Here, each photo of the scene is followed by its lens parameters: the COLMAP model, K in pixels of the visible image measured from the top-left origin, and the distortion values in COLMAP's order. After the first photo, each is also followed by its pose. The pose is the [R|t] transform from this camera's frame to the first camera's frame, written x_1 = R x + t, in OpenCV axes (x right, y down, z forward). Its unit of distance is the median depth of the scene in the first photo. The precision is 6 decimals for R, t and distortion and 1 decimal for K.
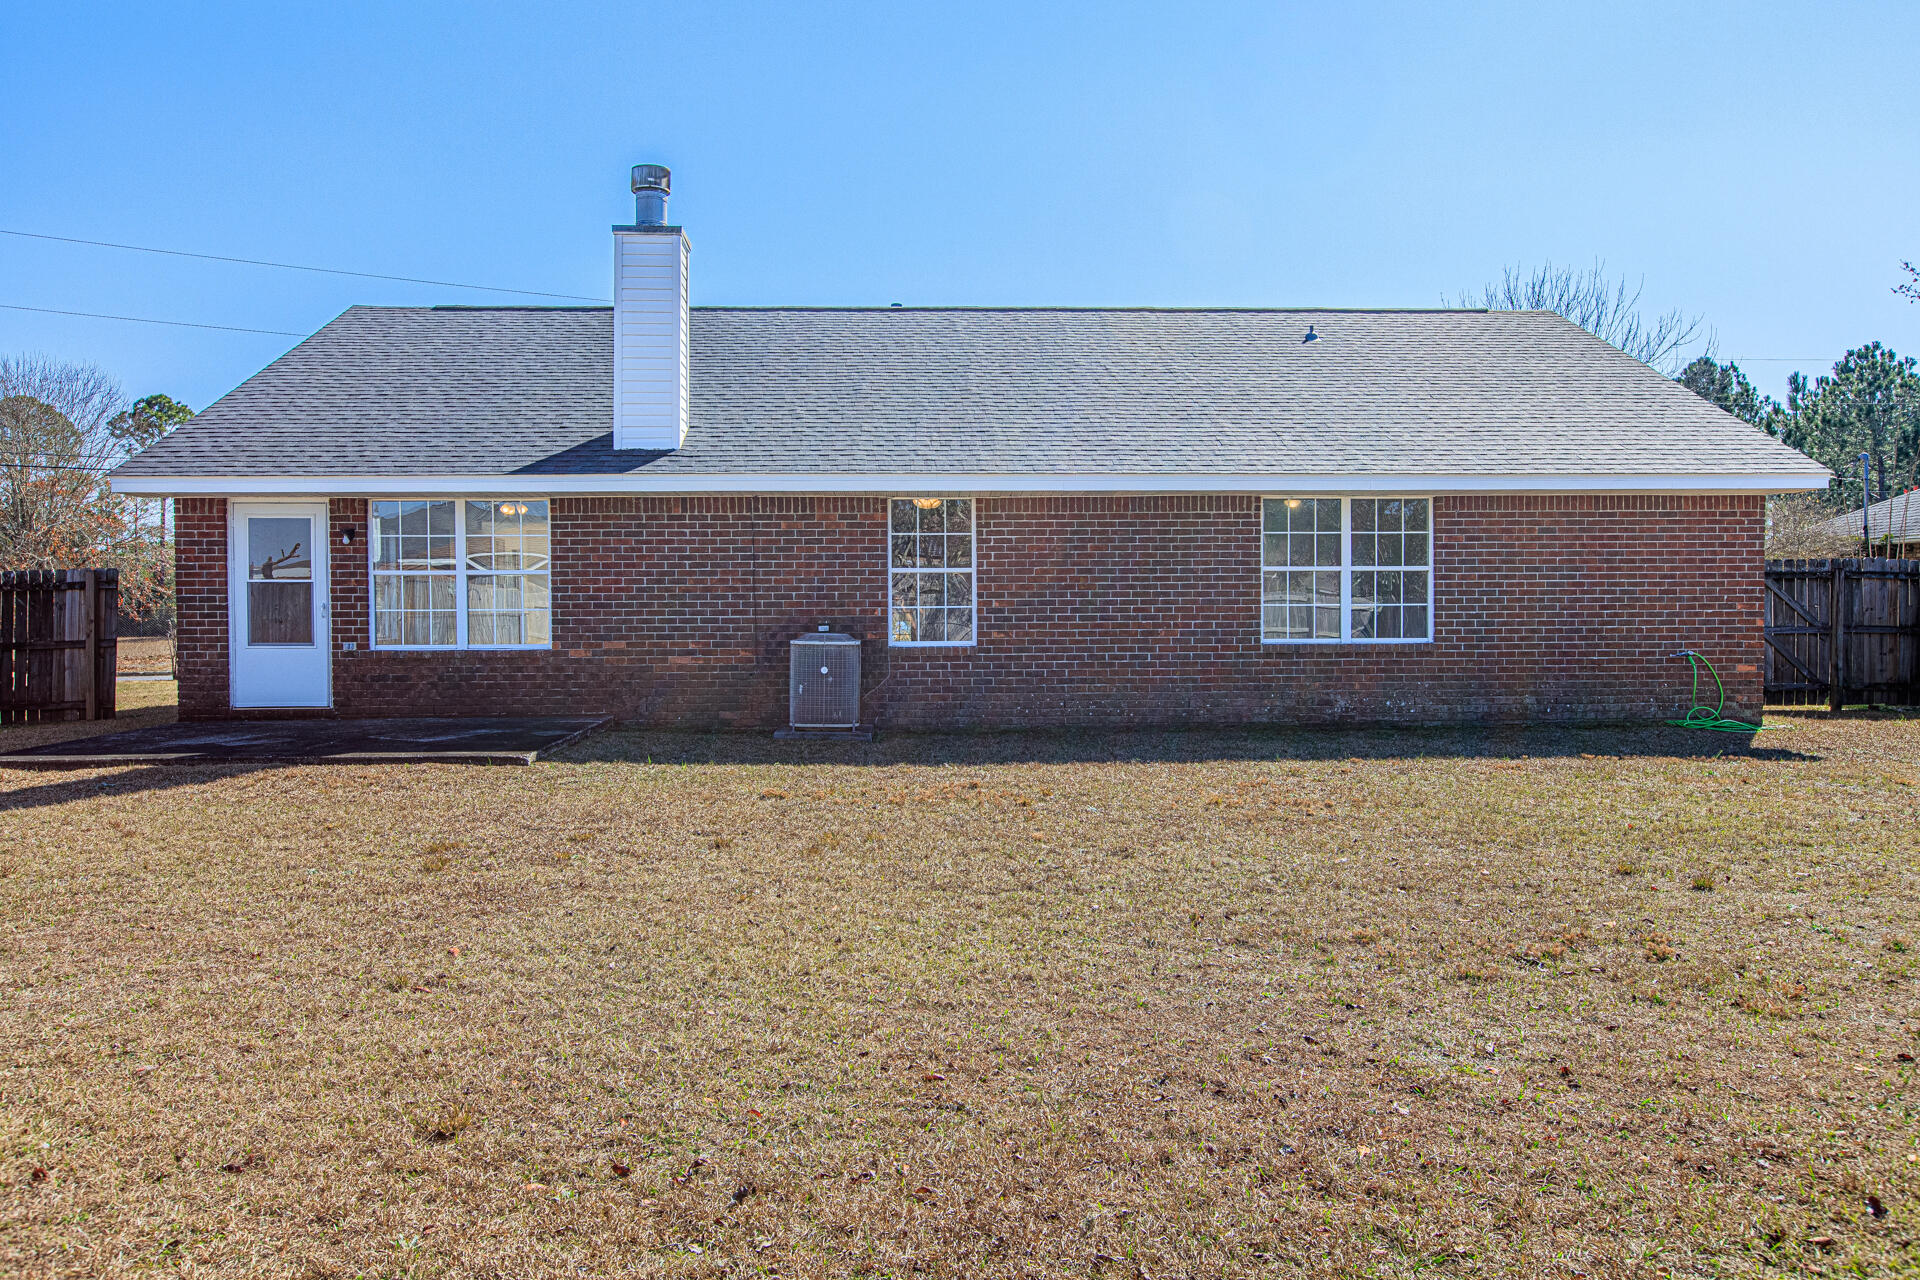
lens RADIAL K [[1350.6, 0, 960.0], [0, 1350.6, 640.0], [0, 0, 1]] dist [-0.000221, 0.000803]
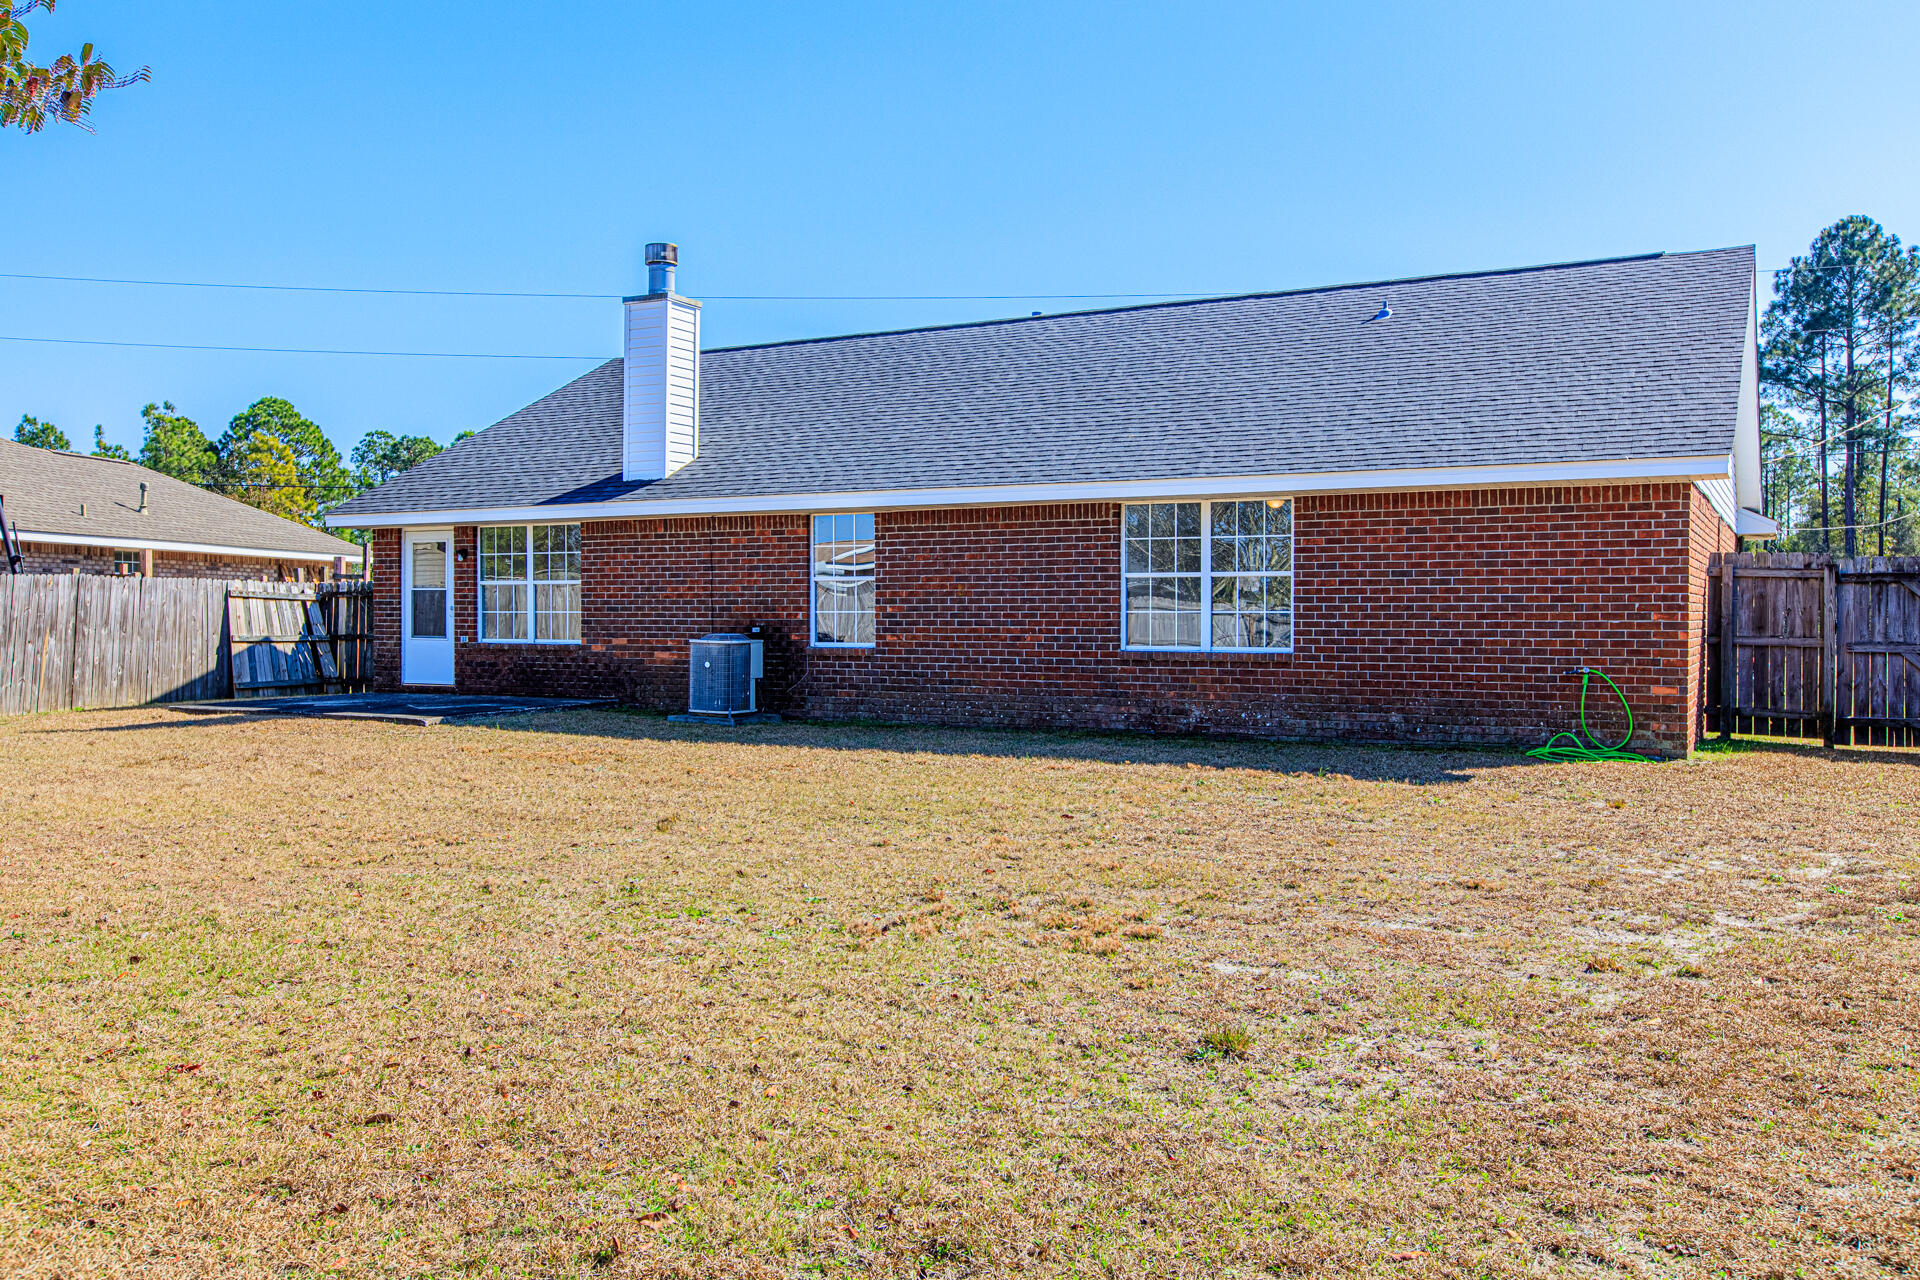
lens RADIAL K [[1628.1, 0, 960.0], [0, 1628.1, 640.0], [0, 0, 1]] dist [0.002069, -0.000863]
pose [[0.849803, 0.014559, -0.526899, 0.753850], [-0.019039, 0.999814, -0.003080, 0.001008], [0.526757, 0.012649, 0.849922, -0.084332]]
